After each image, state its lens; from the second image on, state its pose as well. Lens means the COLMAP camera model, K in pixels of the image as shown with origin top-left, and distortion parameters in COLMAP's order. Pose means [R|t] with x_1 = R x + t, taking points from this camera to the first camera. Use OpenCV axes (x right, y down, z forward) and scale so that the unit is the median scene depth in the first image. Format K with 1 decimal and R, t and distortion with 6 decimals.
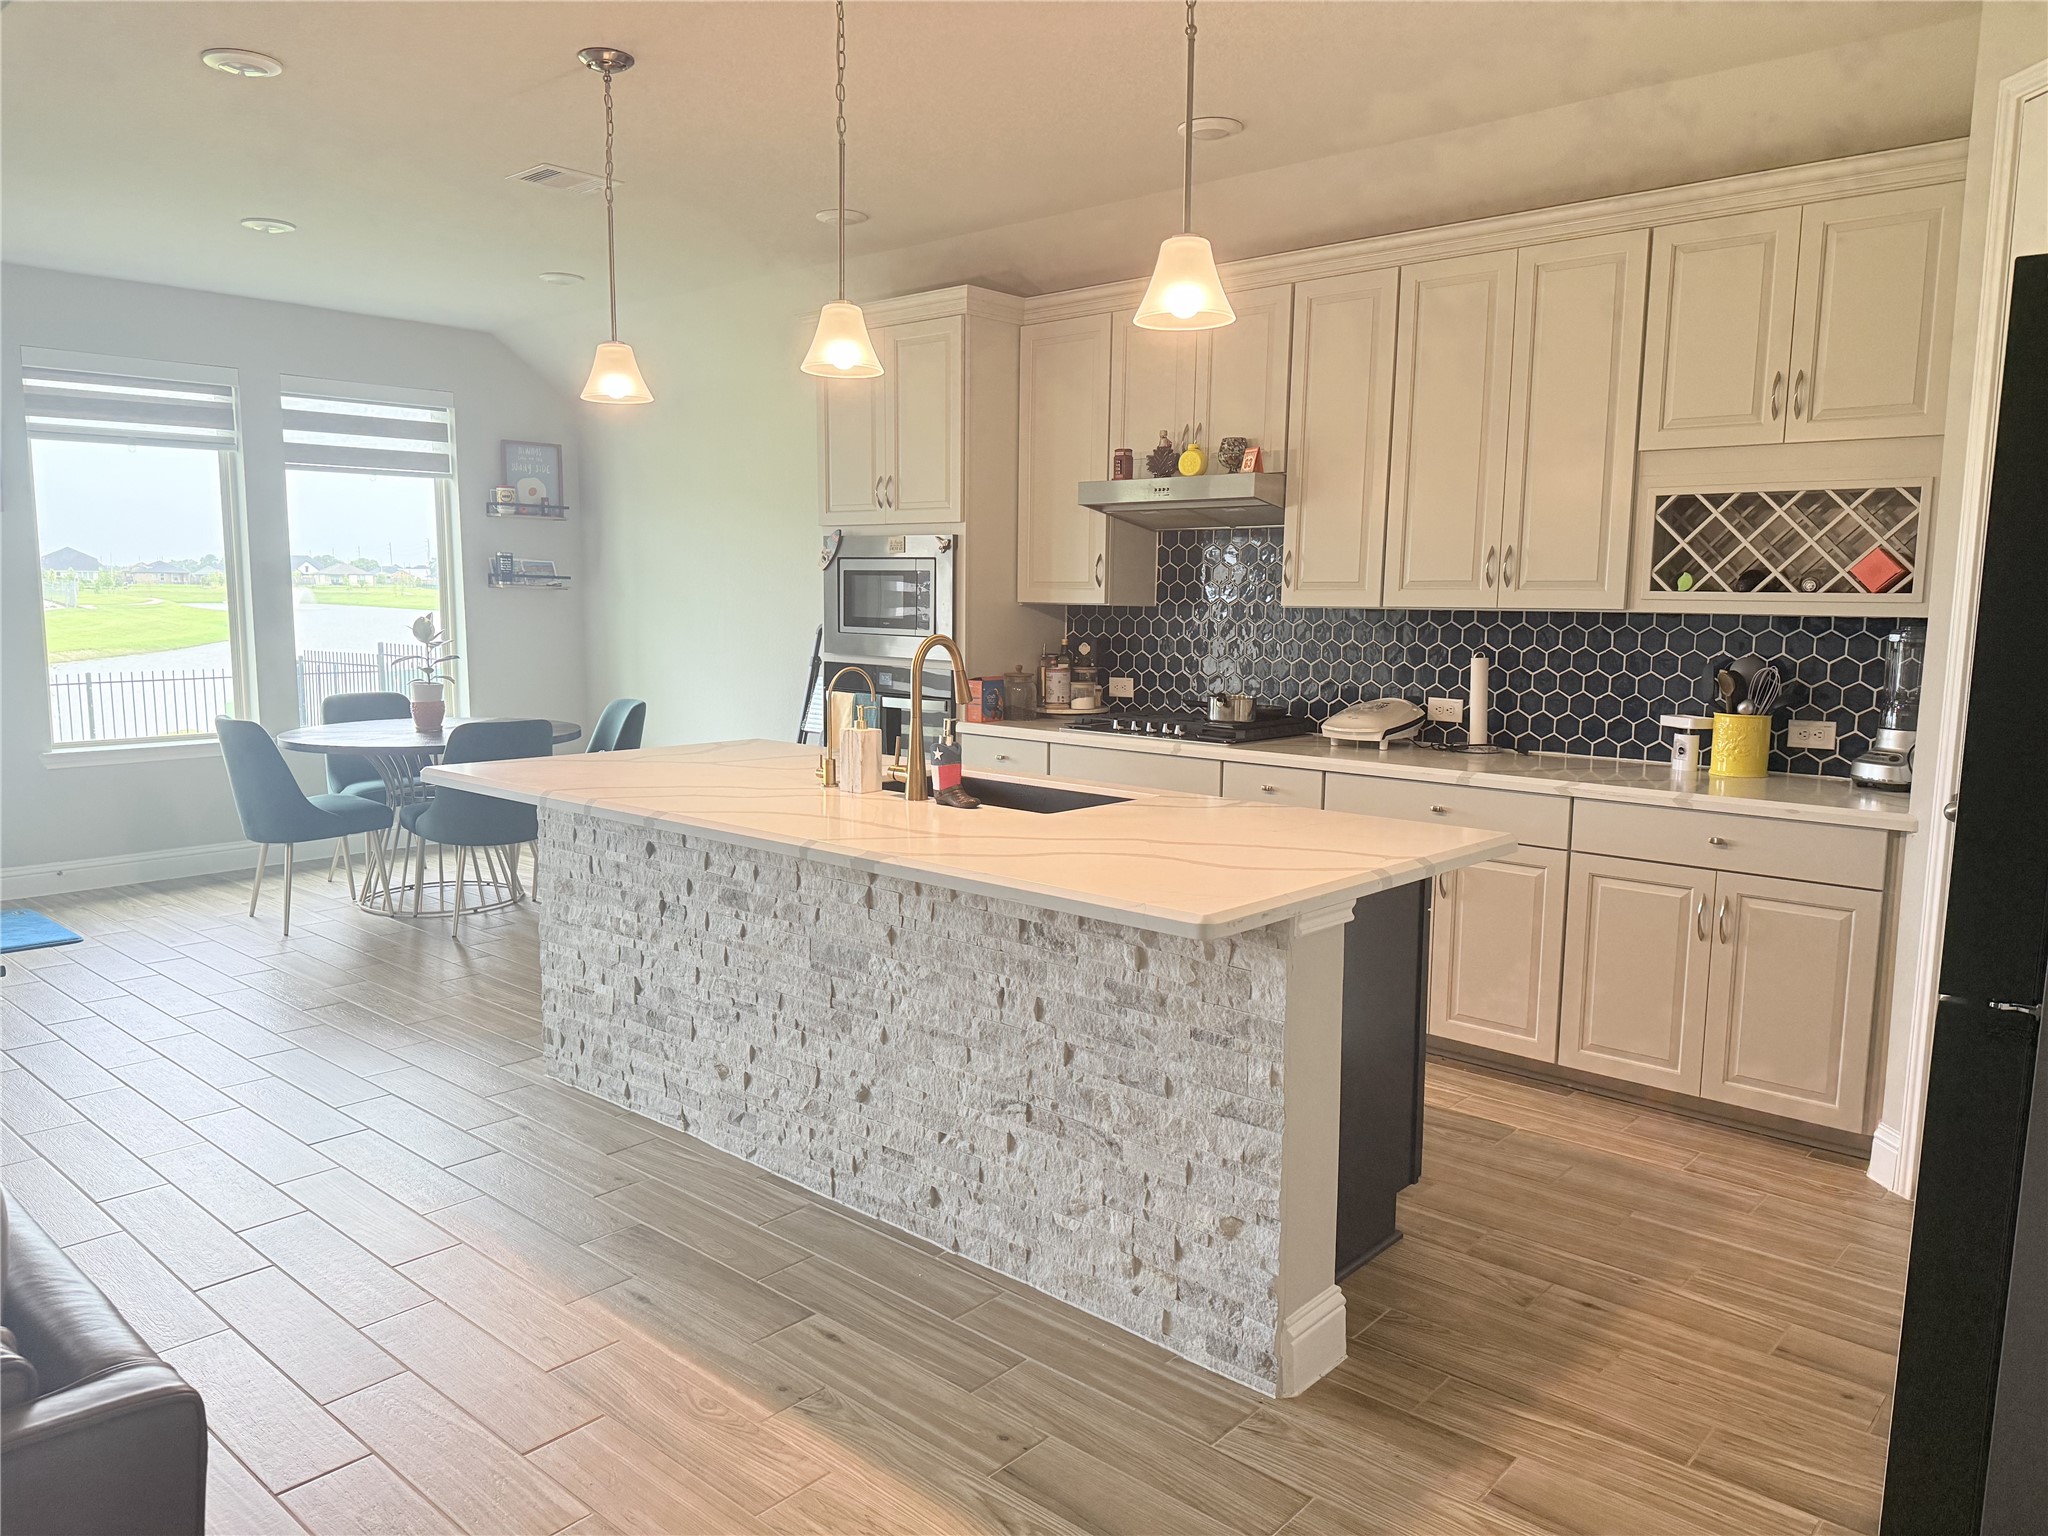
lens RADIAL K [[1430.9, 0, 1024.0], [0, 1430.9, 768.0], [0, 0, 1]] dist [0.105670, -0.163083]
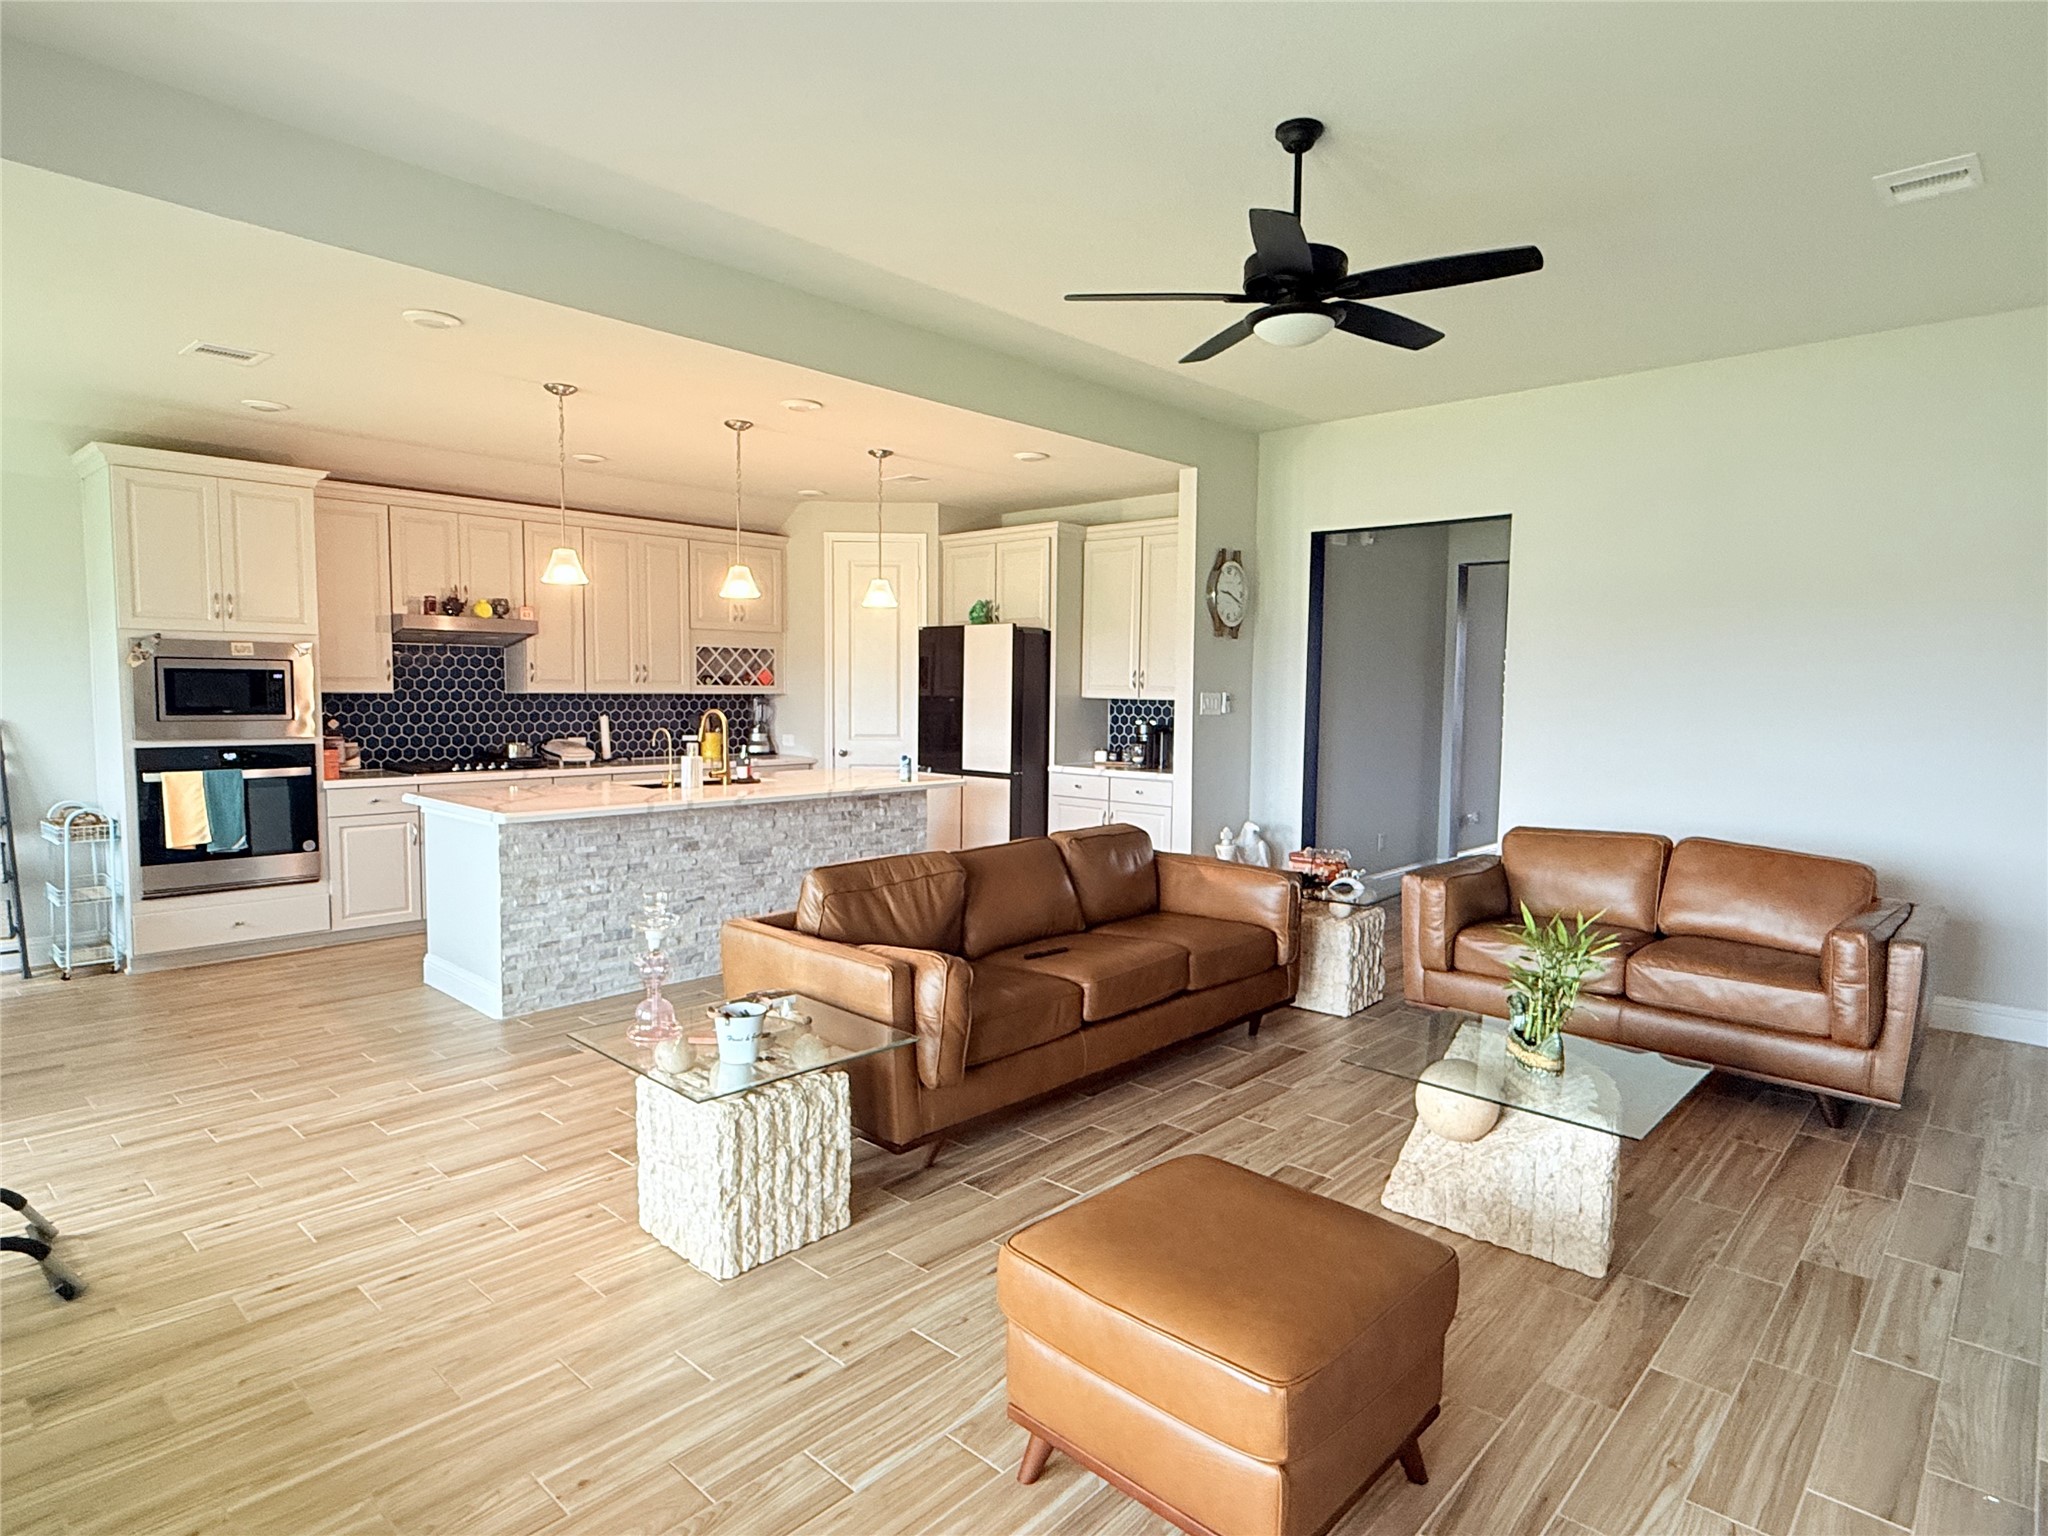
lens RADIAL K [[1138.9, 0, 1020.4], [0, 1138.9, 771.7], [0, 0, 1]] dist [0.000429, 0.000457]
pose [[0.015636, -0.088803, 0.995926, -1.446846], [0.111344, 0.990008, 0.086527, -0.079522], [-0.993659, 0.109537, 0.025367, 0.411486]]
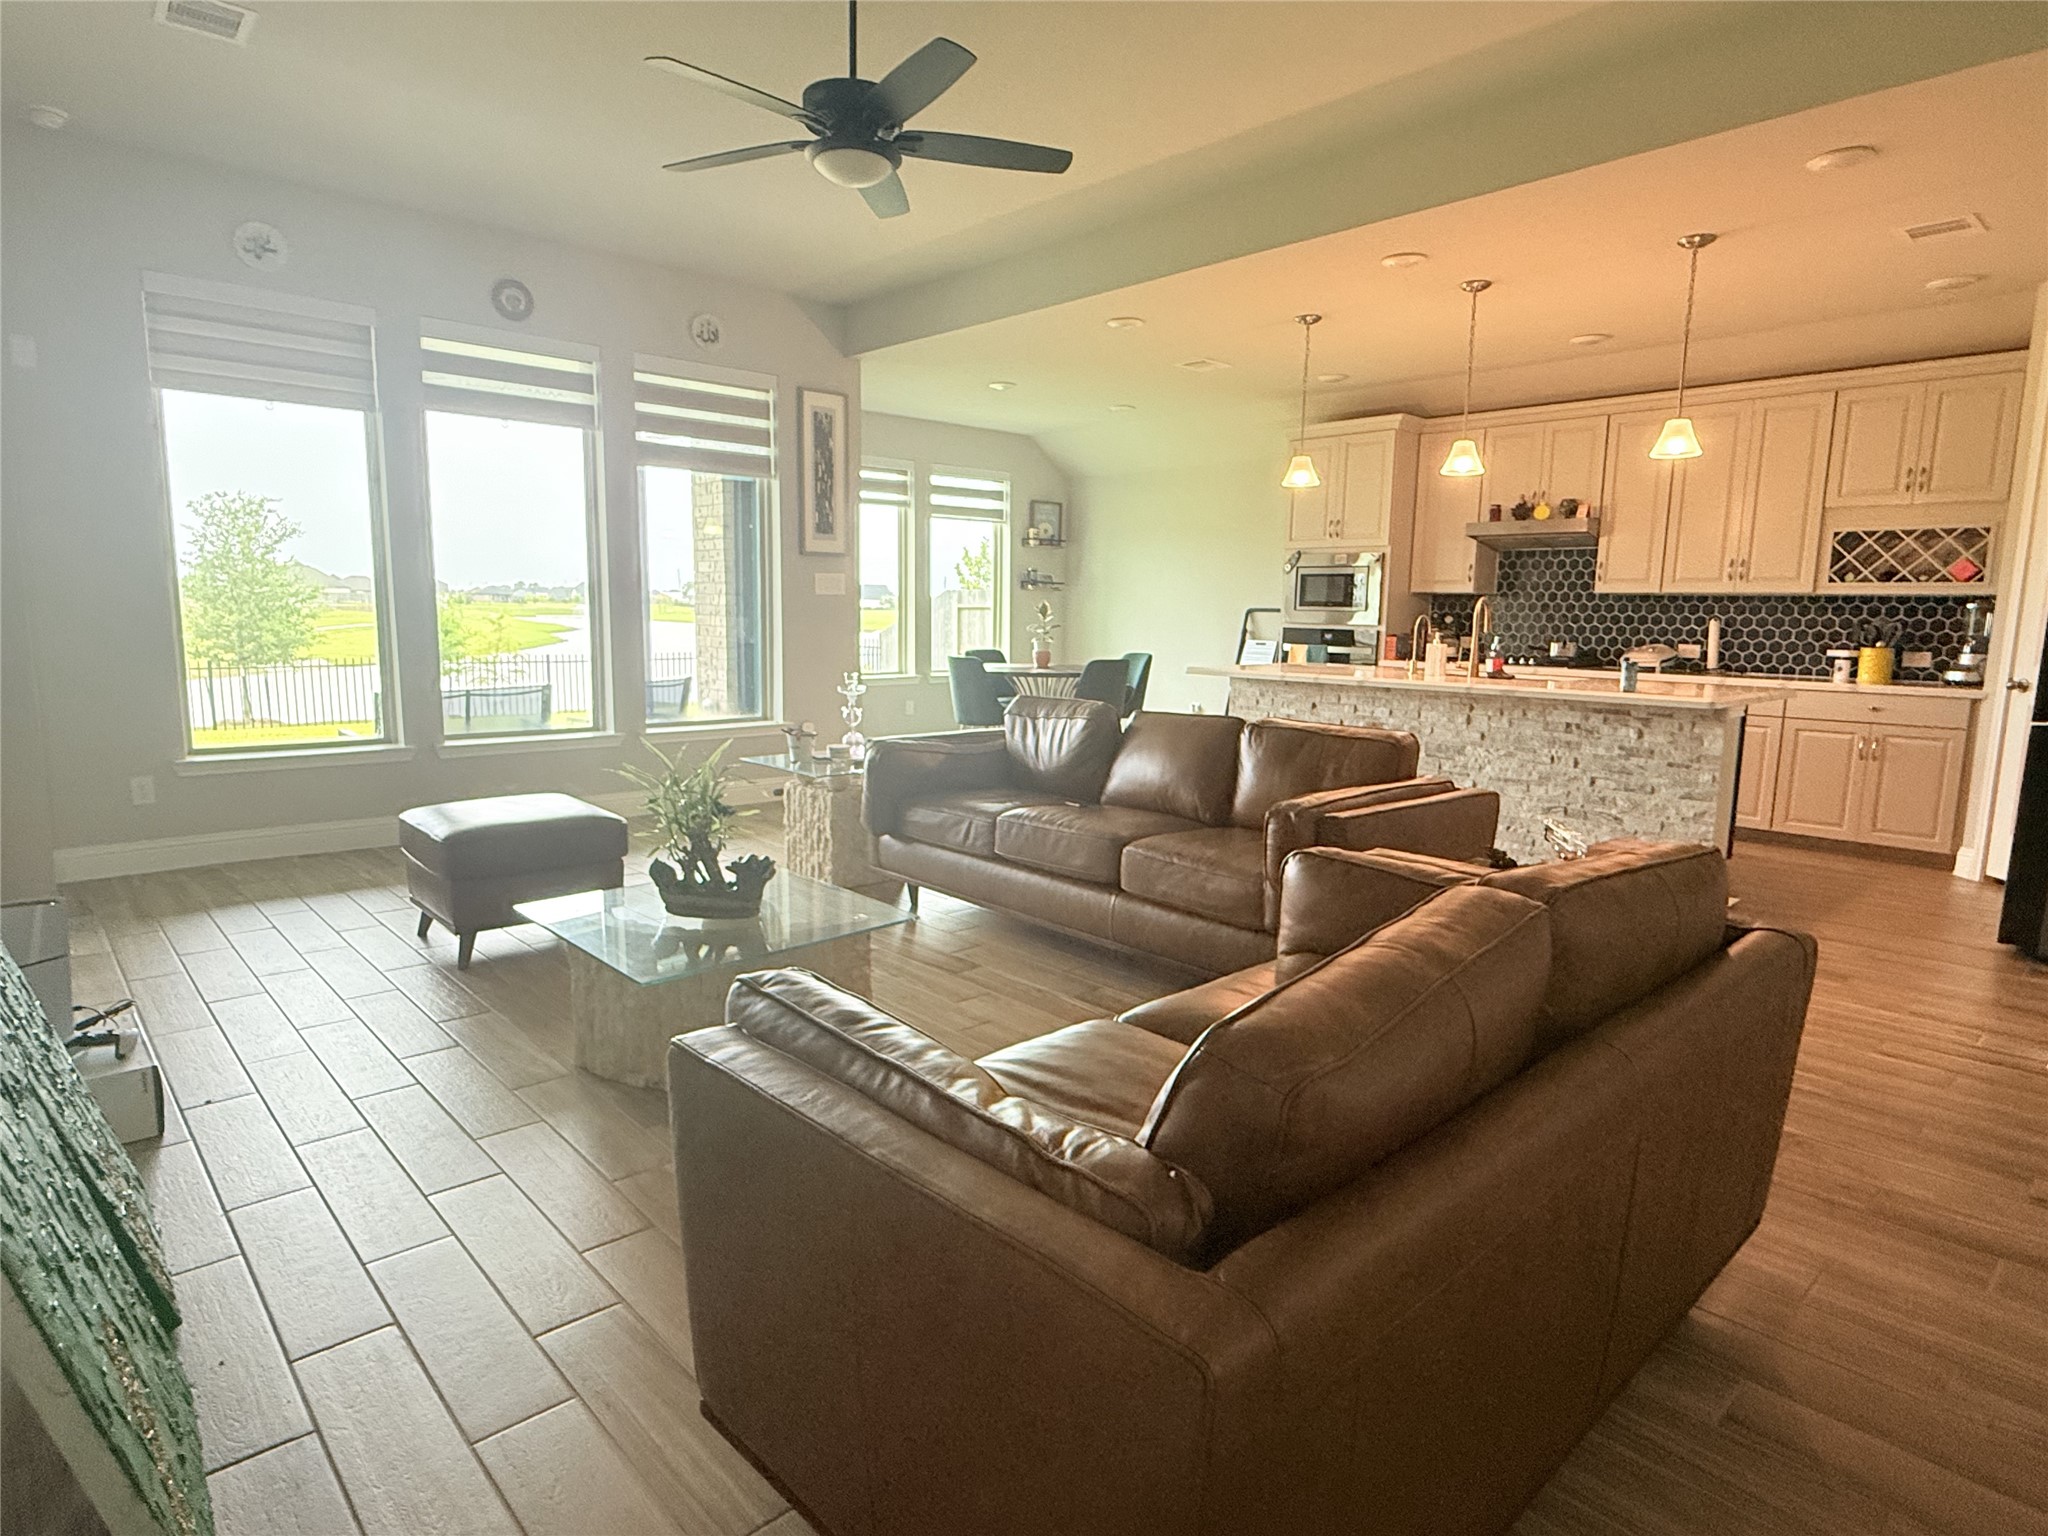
lens RADIAL K [[1138.9, 0, 1020.4], [0, 1138.9, 771.7], [0, 0, 1]] dist [0.000429, 0.000457]
pose [[0.995571, 0.018824, -0.092107, -0.460342], [-0.017141, 0.999672, 0.019034, 0.110595], [0.092435, -0.017370, 0.995567, -0.559977]]
